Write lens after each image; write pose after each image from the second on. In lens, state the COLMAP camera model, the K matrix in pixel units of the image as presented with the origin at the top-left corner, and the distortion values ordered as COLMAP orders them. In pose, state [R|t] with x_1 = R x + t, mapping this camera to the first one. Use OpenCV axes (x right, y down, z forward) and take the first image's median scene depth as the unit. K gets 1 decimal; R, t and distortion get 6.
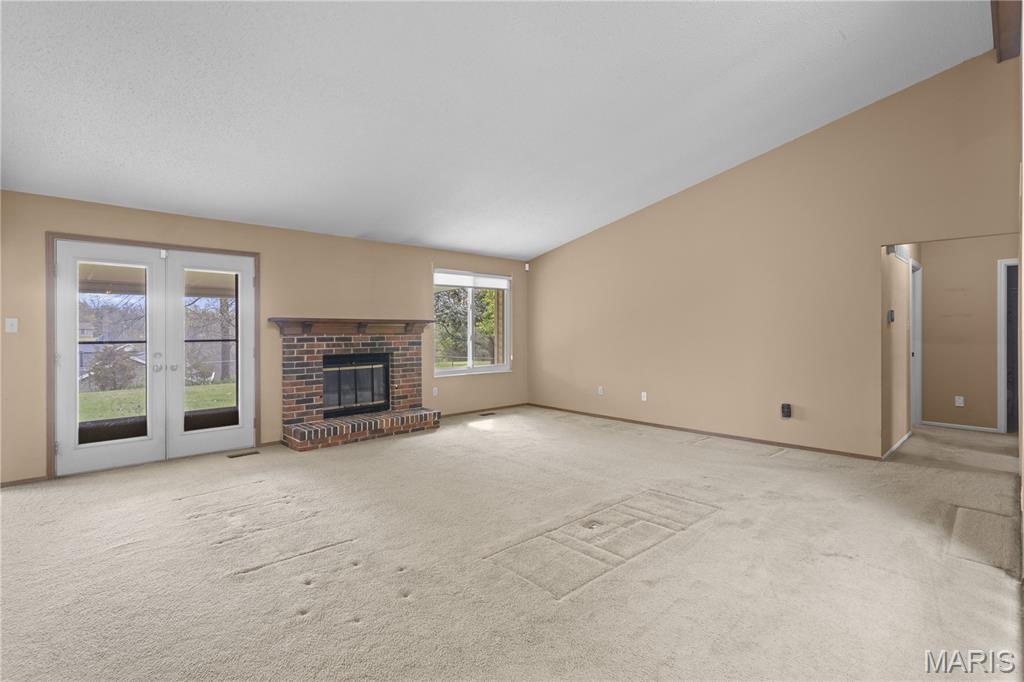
lens RADIAL K [[482.3, 0, 504.6], [0, 482.3, 333.2], [0, 0, 1]] dist [0.002882, 0.003189]
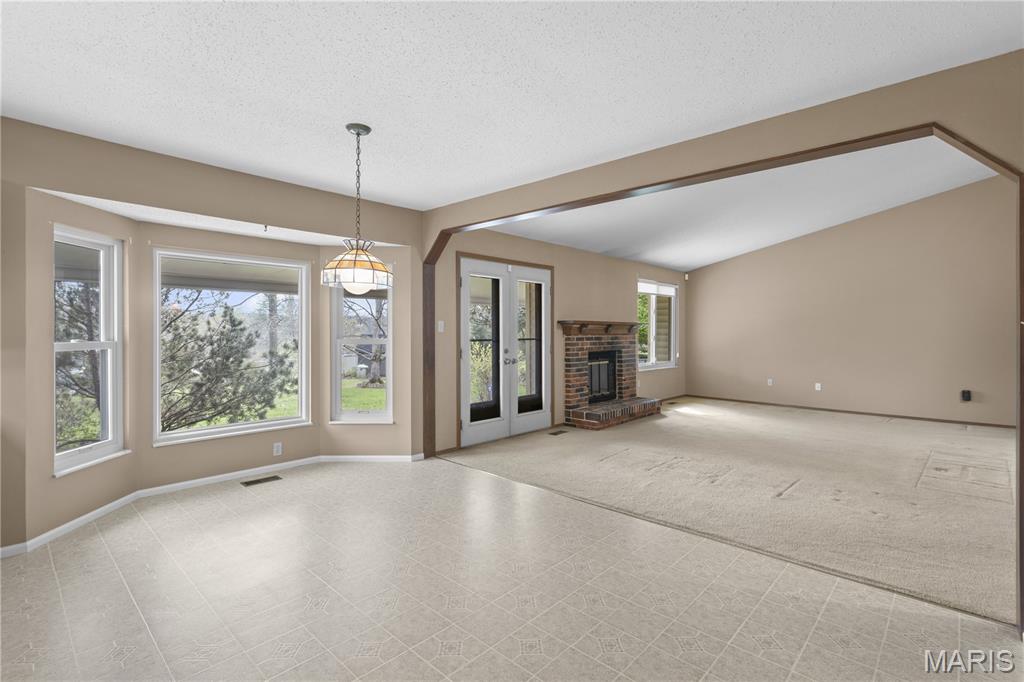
lens RADIAL K [[482.3, 0, 510.3], [0, 482.3, 336.9], [0, 0, 1]] dist [0.002882, 0.003189]
pose [[0.997835, 0.003368, 0.065688, -0.620338], [-0.003651, 0.999985, 0.004186, 0.003717], [-0.065673, -0.004417, 0.997831, -0.173061]]
